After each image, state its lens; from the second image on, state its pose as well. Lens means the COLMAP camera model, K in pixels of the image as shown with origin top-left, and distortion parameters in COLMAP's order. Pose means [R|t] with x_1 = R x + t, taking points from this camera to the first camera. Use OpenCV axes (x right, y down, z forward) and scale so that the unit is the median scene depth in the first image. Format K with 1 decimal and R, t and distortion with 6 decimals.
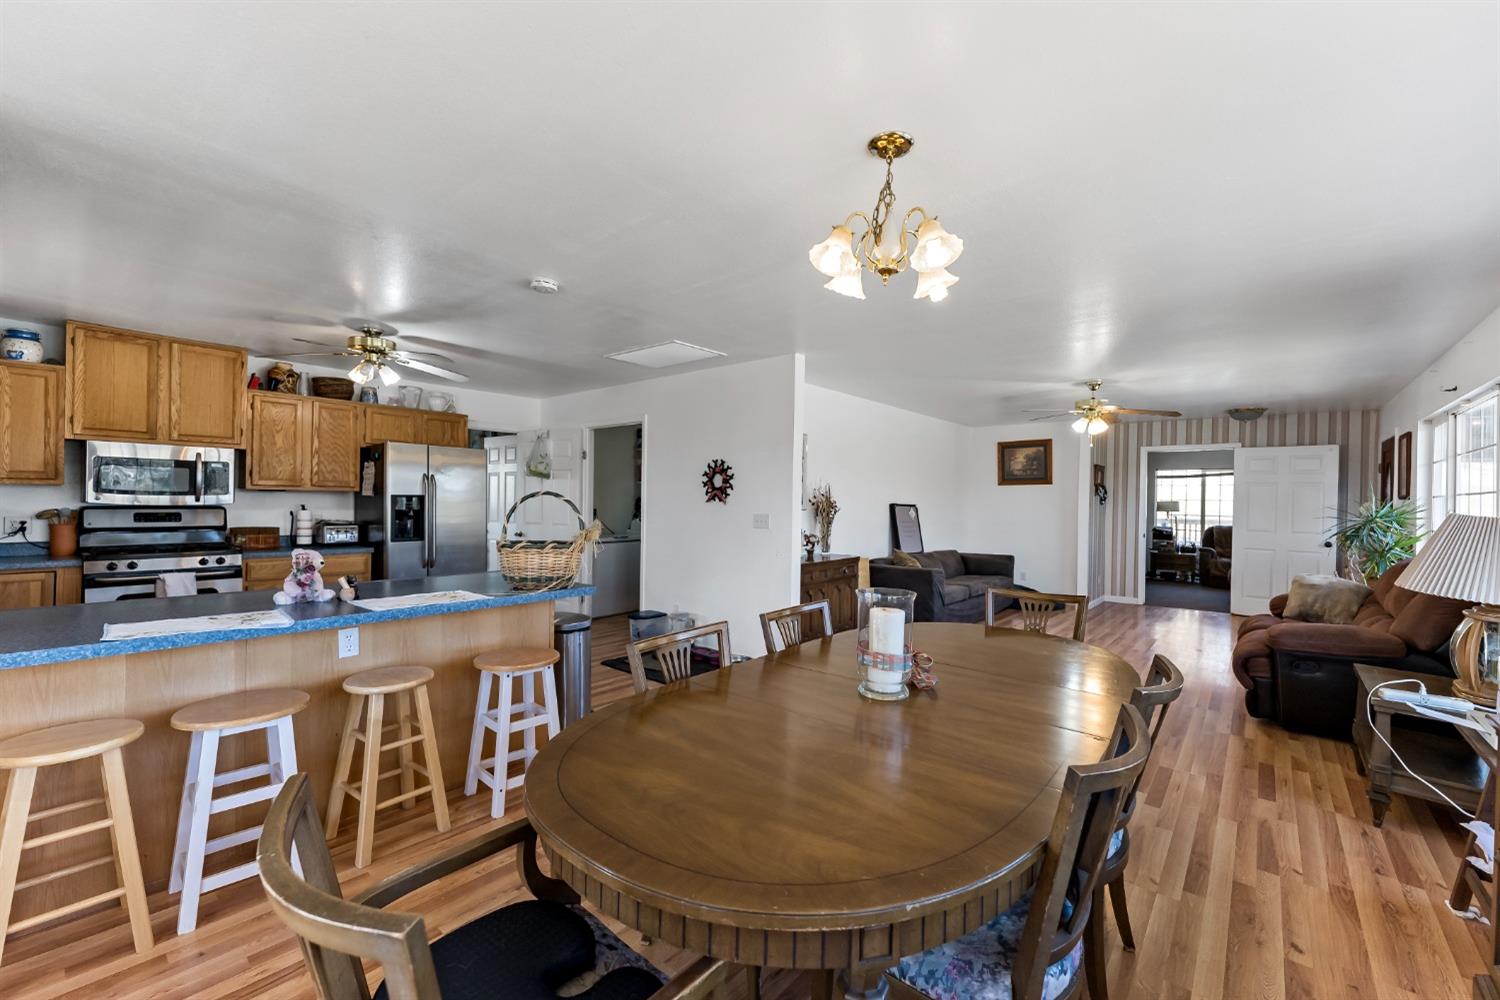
lens RADIAL K [[608.7, 0, 749.4], [0, 608.7, 499.9], [0, 0, 1]] dist [-0.000646, 0.000035]
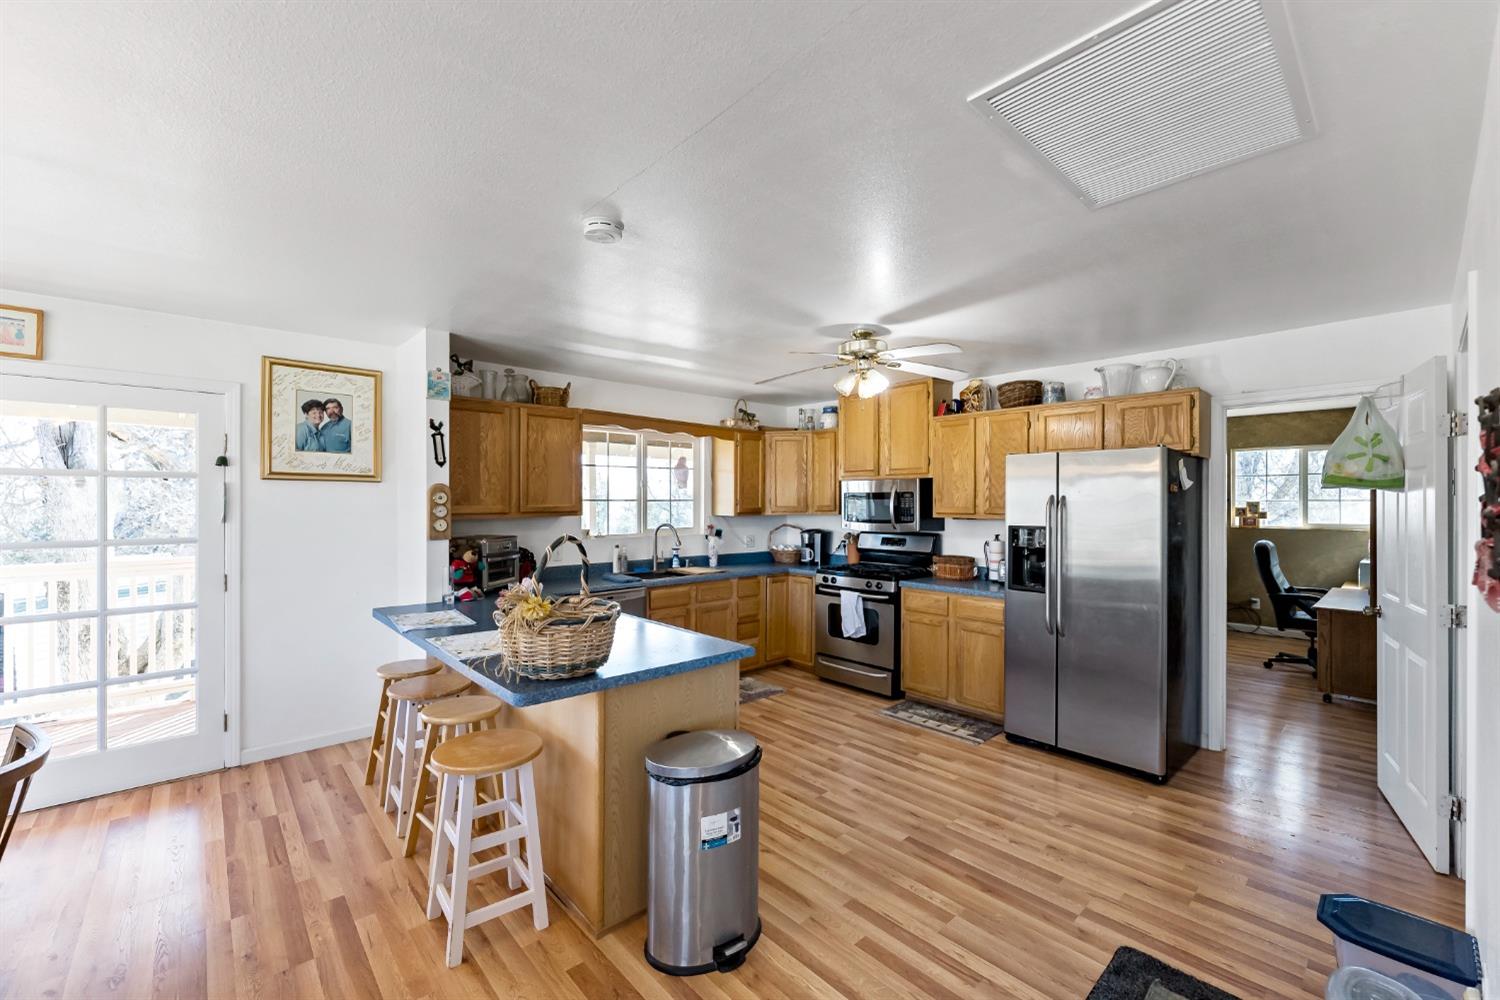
lens RADIAL K [[608.7, 0, 749.3], [0, 608.7, 503.2], [0, 0, 1]] dist [-0.000646, 0.000035]
pose [[-0.132909, -0.015316, -0.991010, 0.207484], [-0.003799, 0.999881, -0.014944, -0.025889], [0.991121, 0.001778, -0.132951, 0.867725]]
